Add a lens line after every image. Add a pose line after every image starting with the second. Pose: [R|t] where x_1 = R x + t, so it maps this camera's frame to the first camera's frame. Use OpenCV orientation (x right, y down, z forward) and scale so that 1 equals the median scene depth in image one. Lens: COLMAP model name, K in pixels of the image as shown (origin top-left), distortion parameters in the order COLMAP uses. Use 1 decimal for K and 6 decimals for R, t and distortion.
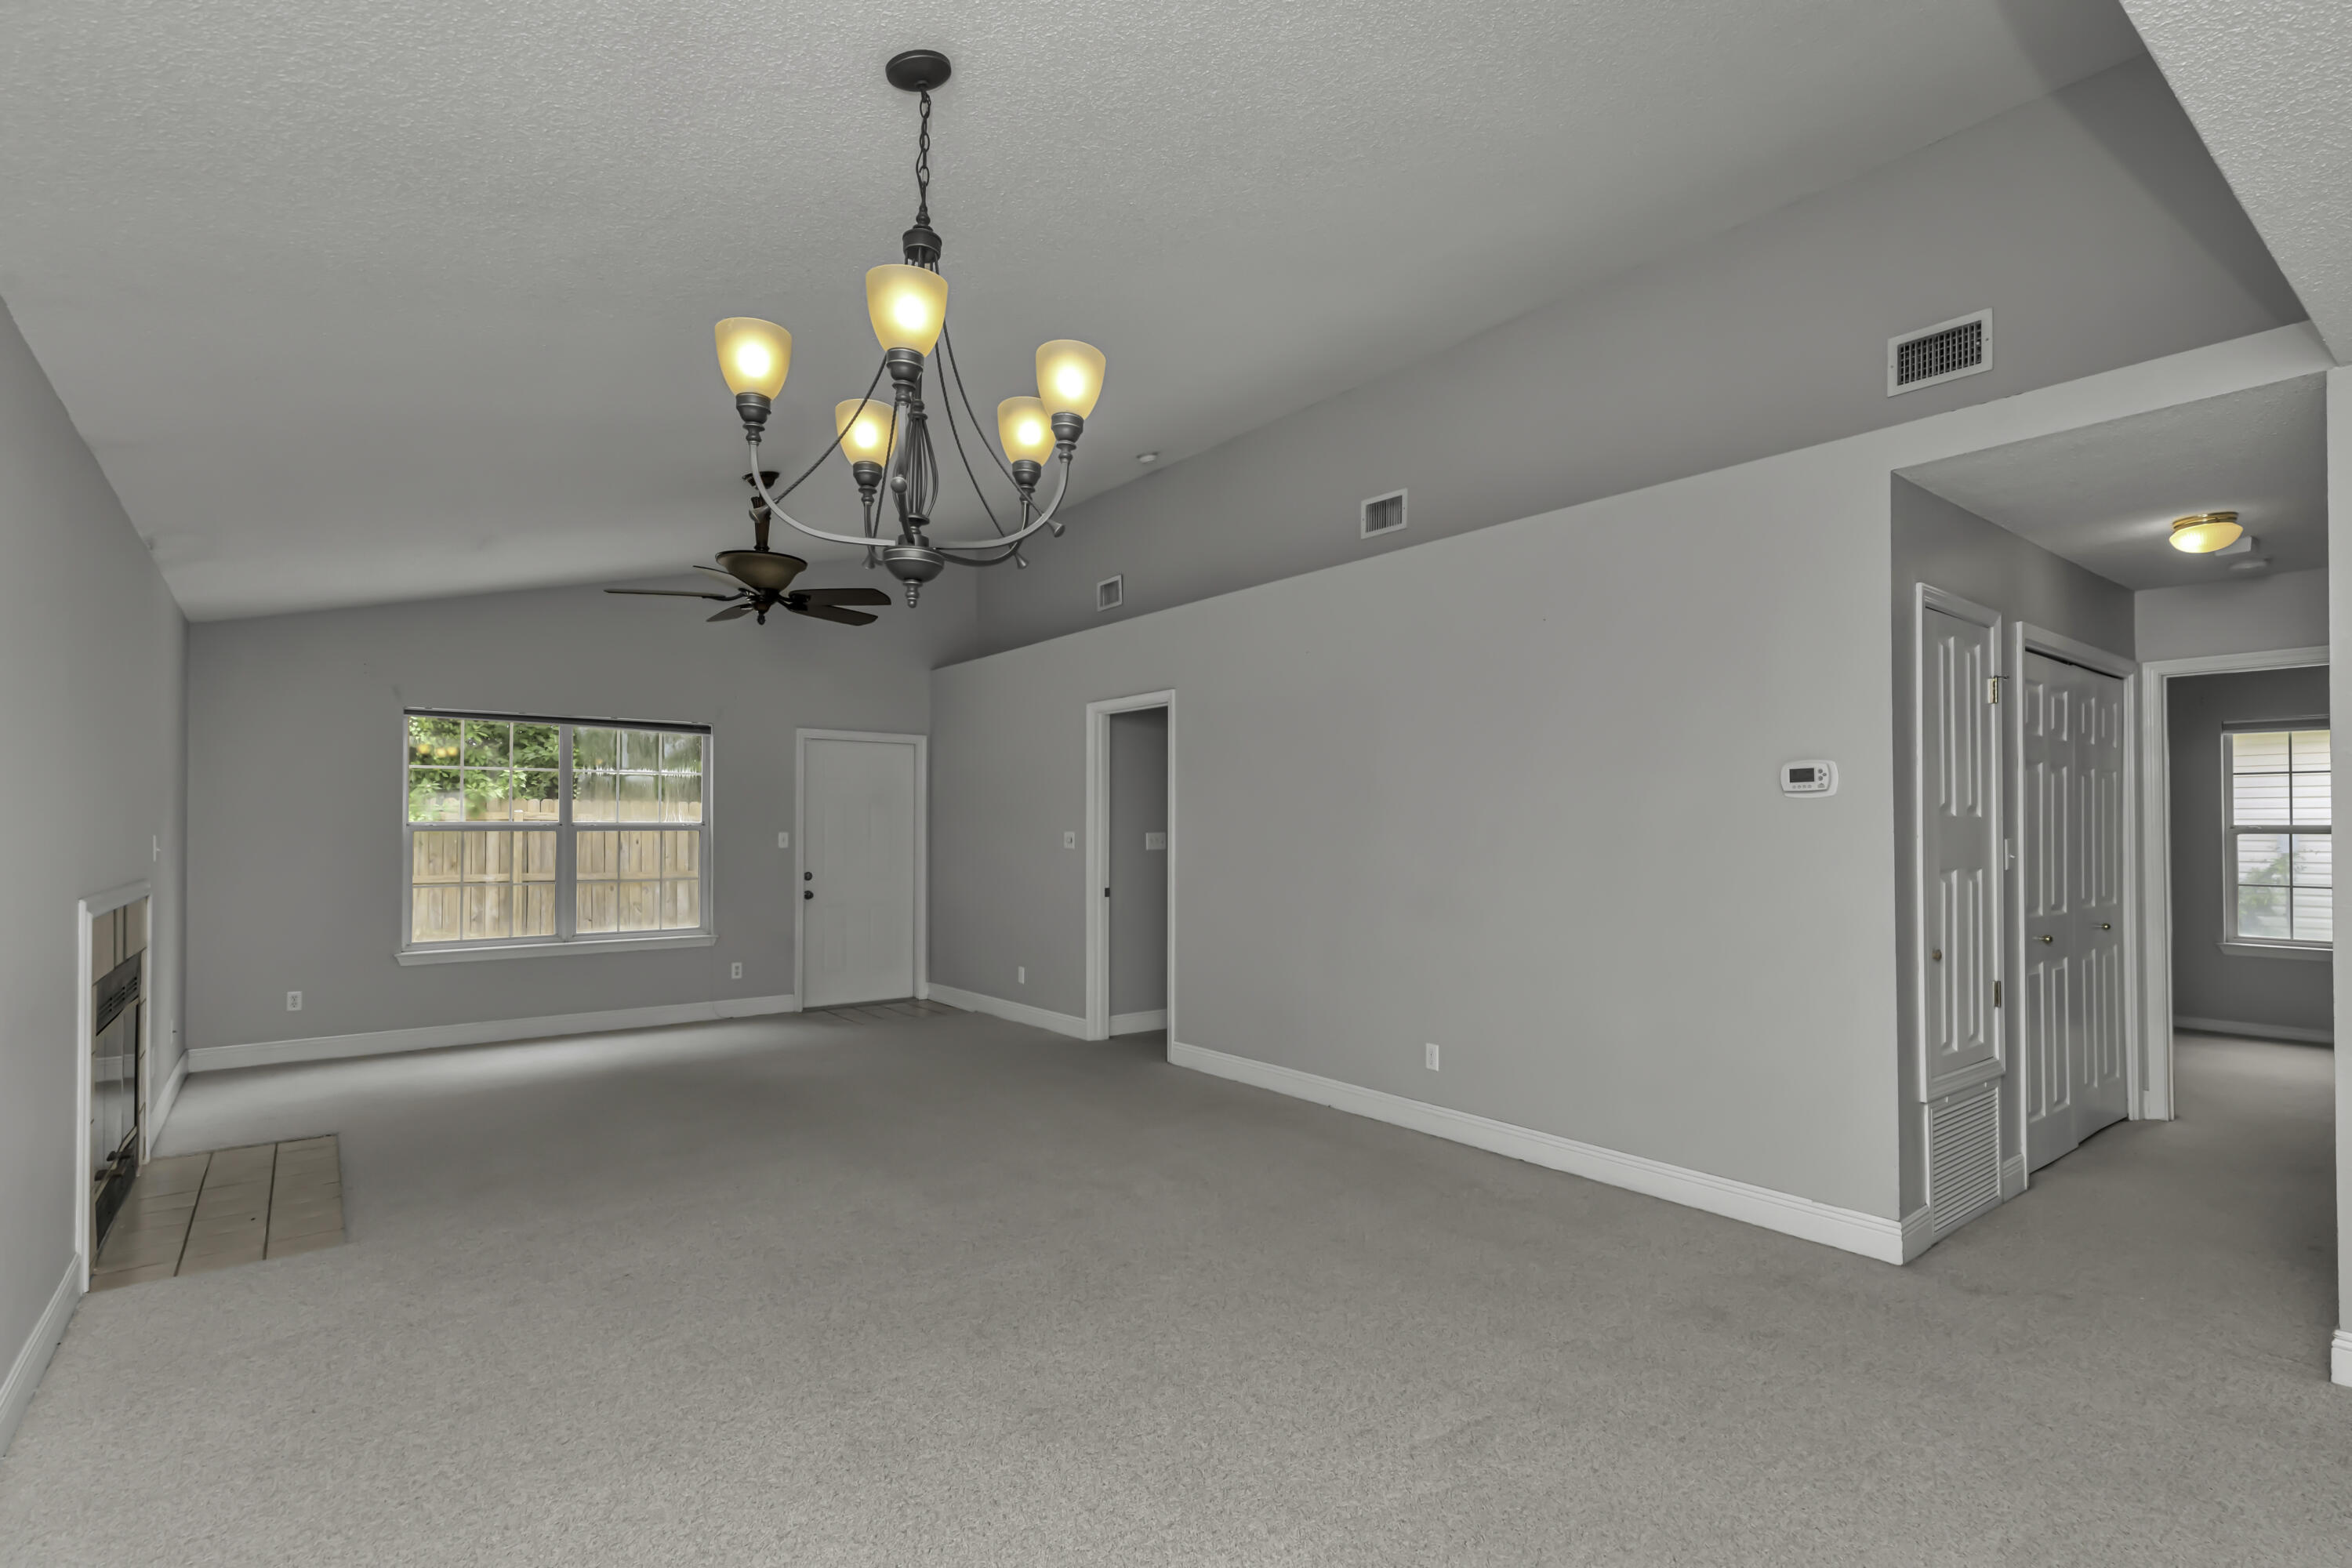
lens RADIAL K [[1115.6, 0, 1187.0], [0, 1115.6, 797.1], [0, 0, 1]] dist [0.009754, 0.000101]
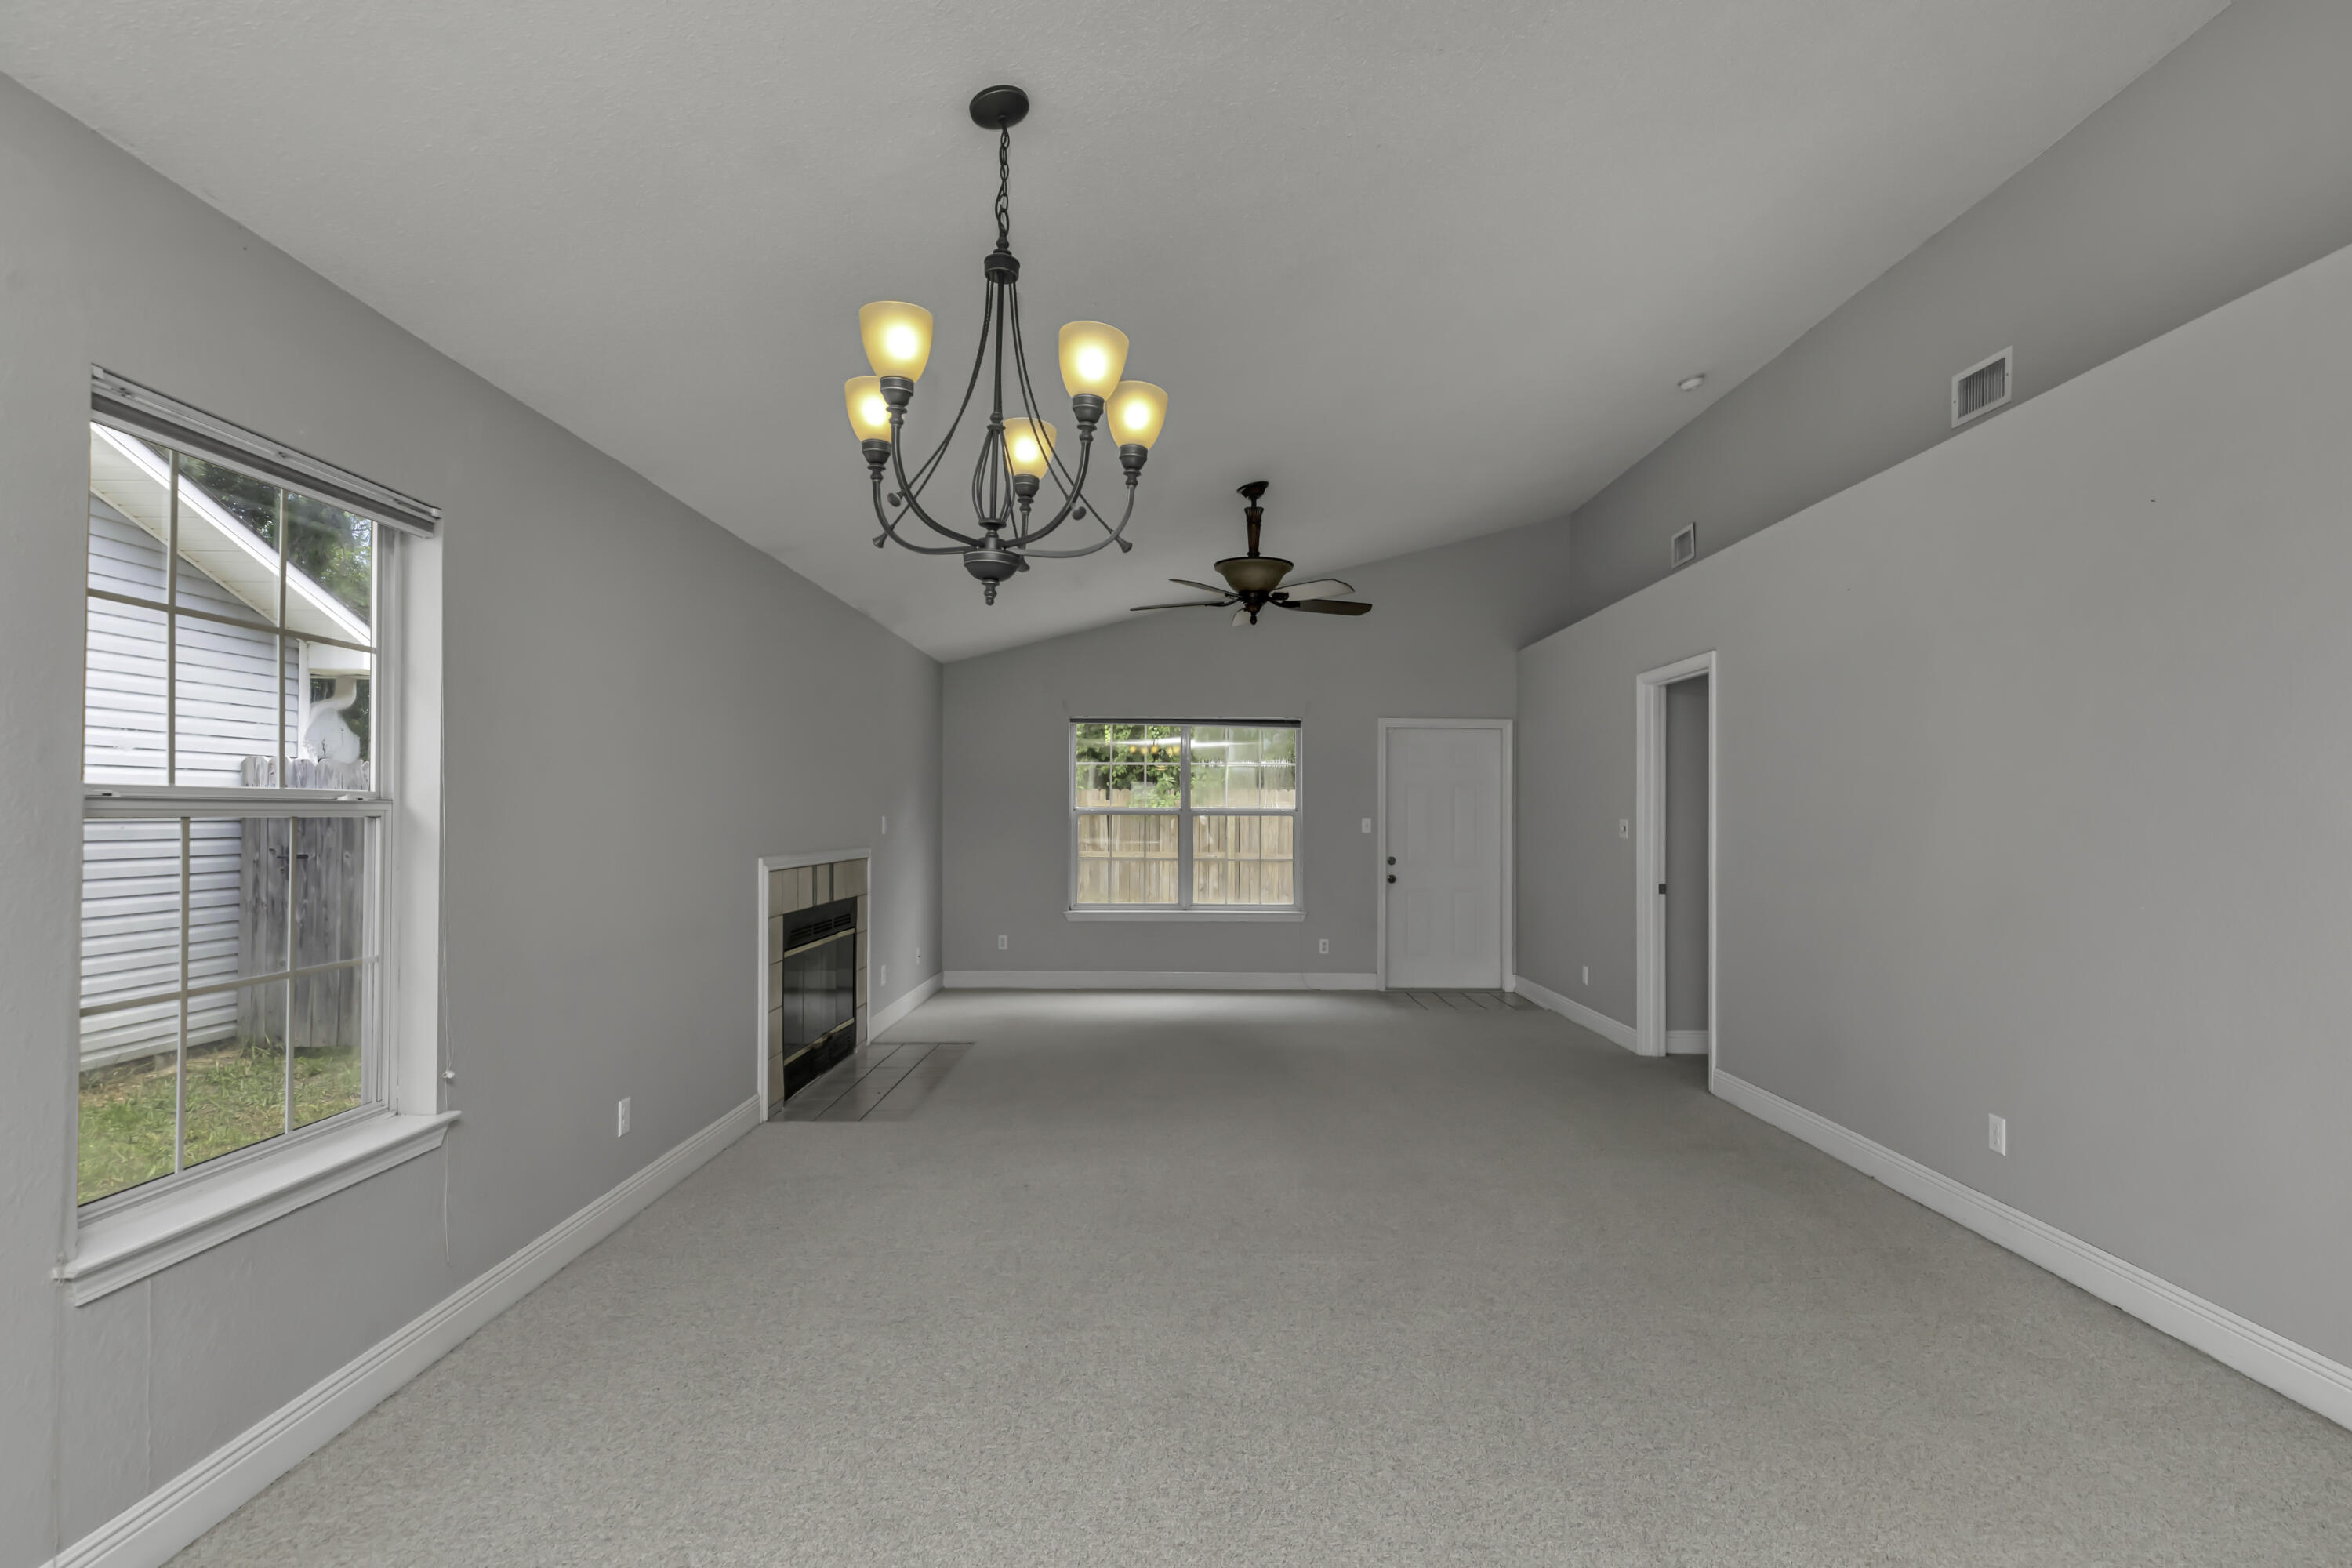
lens RADIAL K [[1115.6, 0, 1178.8], [0, 1115.6, 788.7], [0, 0, 1]] dist [0.009754, 0.000101]
pose [[0.792049, -0.010009, -0.610375, 0.163520], [0.011693, 0.999931, -0.001224, 0.003496], [0.610345, -0.006168, 0.792111, 0.073085]]
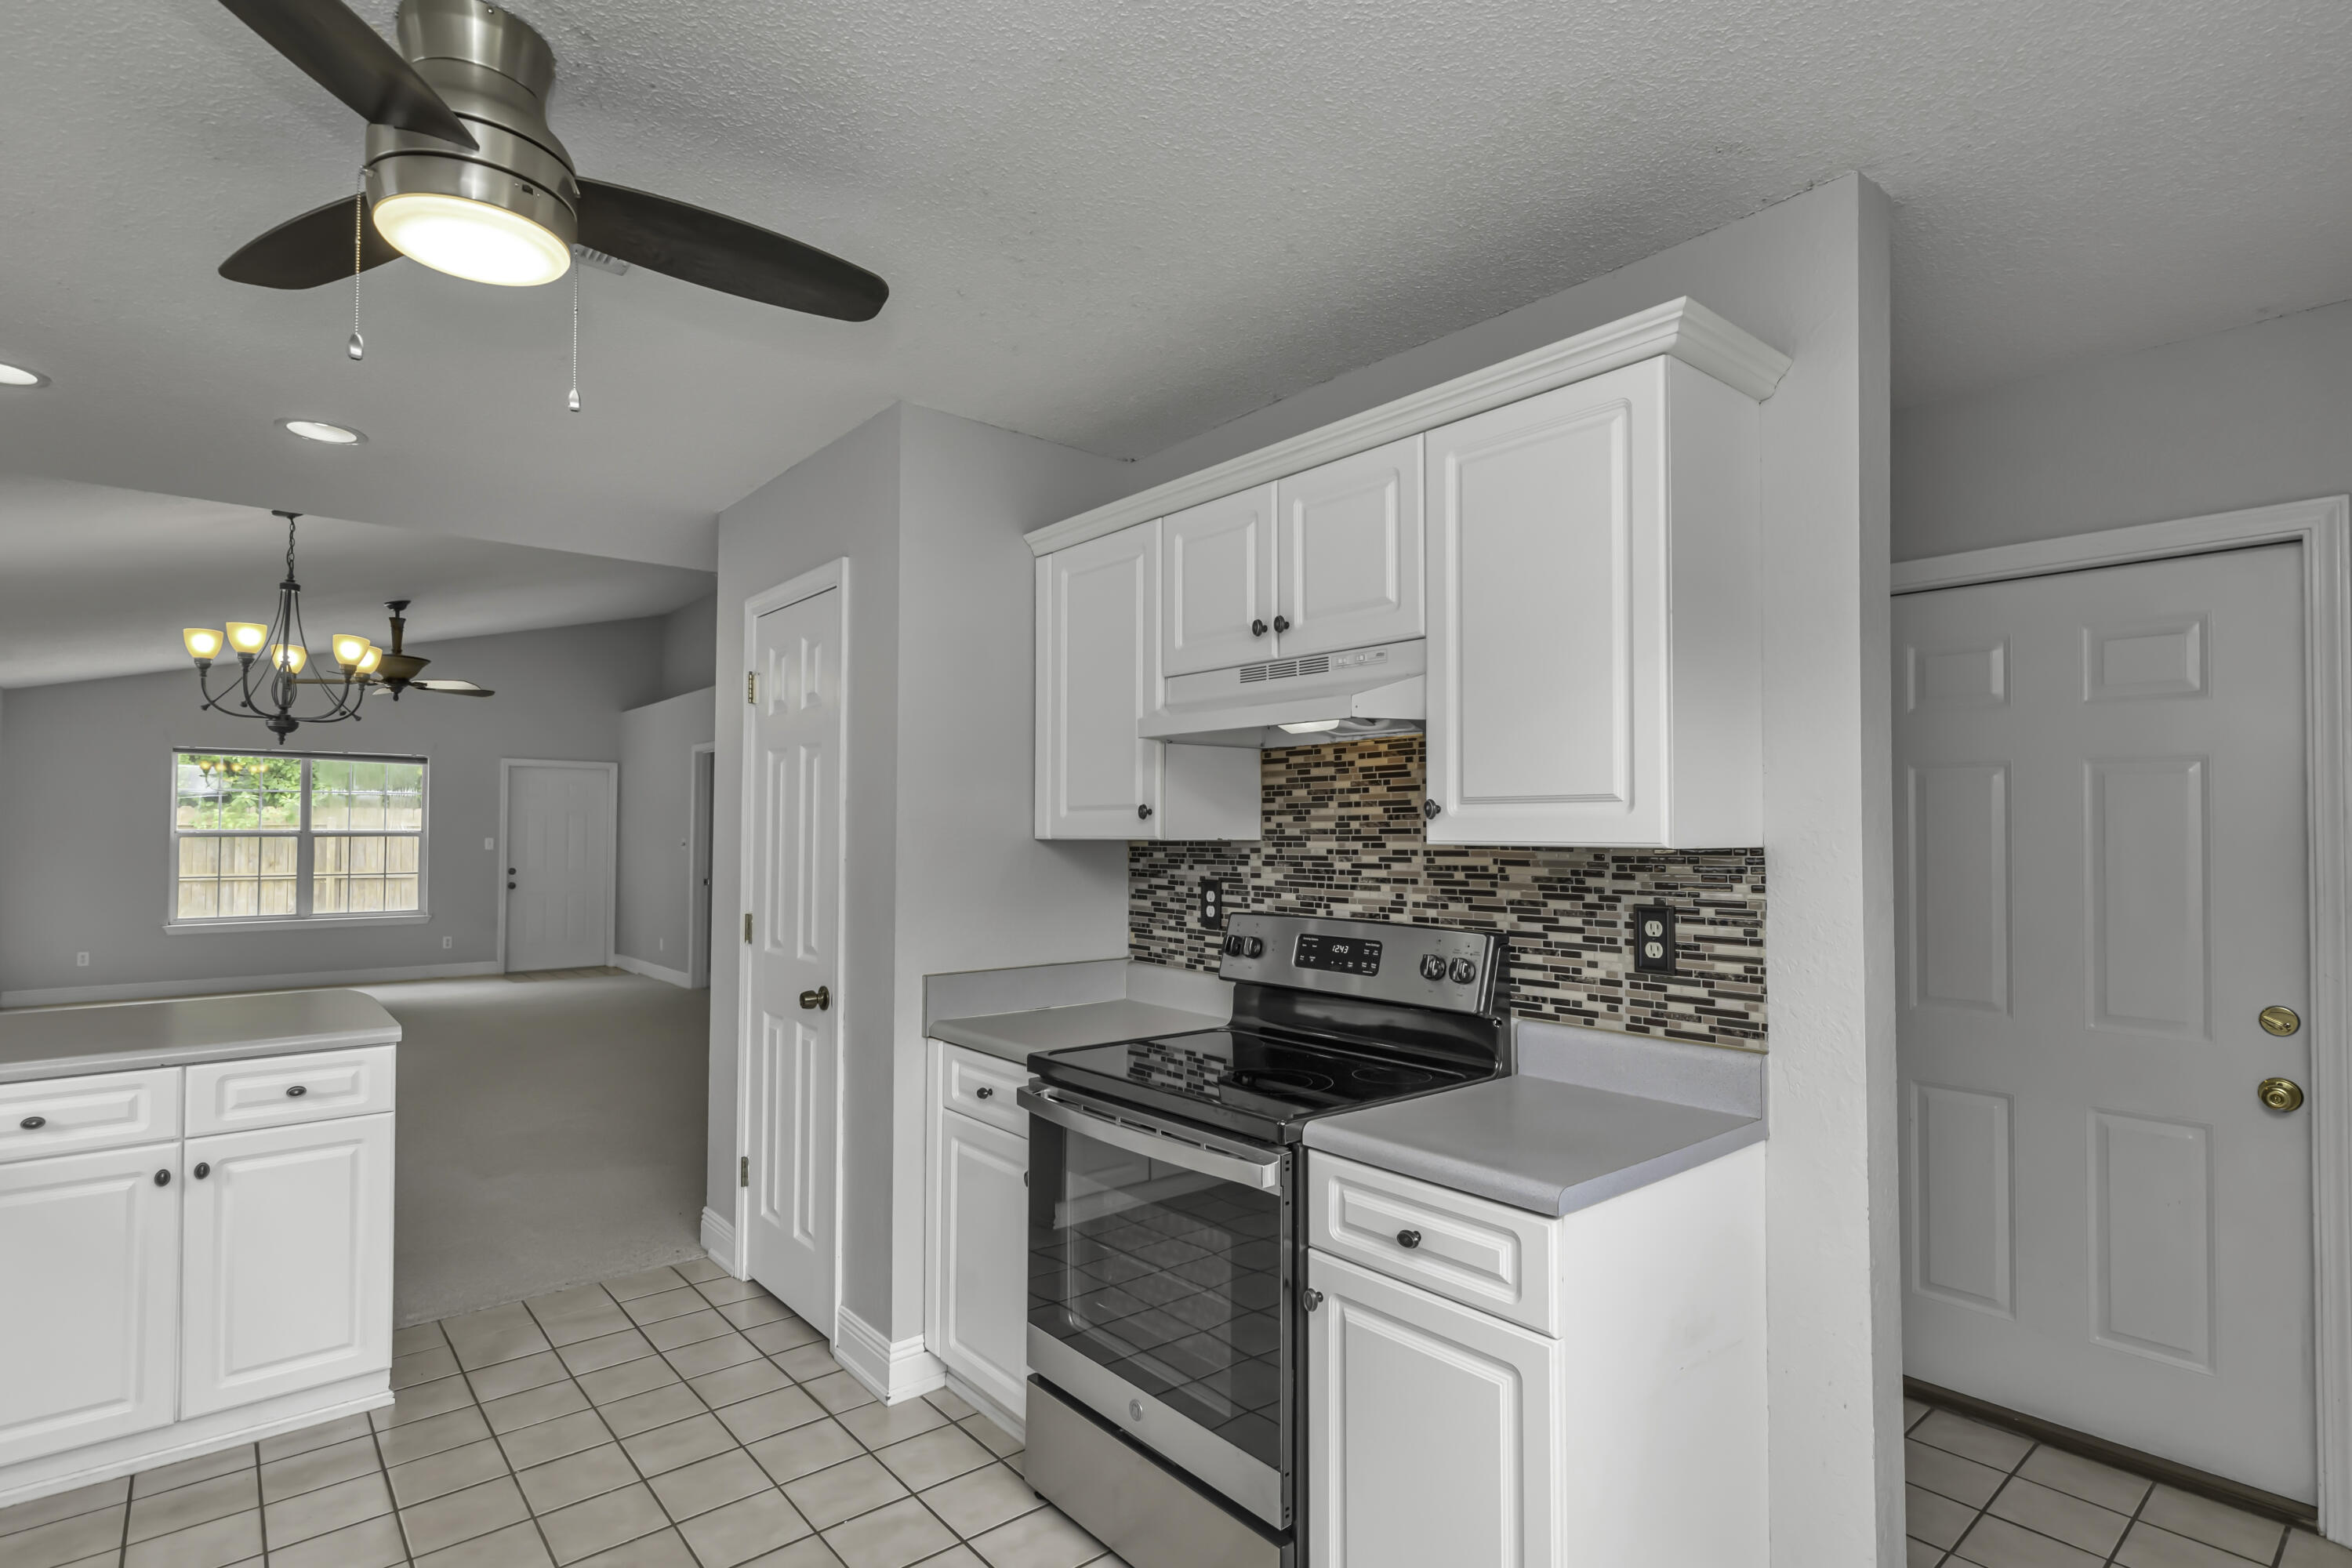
lens RADIAL K [[1115.6, 0, 1170.8], [0, 1115.6, 795.0], [0, 0, 1]] dist [0.009754, 0.000101]
pose [[0.998654, 0.002182, 0.051830, 0.438534], [-0.001894, 0.999983, -0.005604, -0.015335], [-0.051841, 0.005499, 0.998640, -0.424928]]
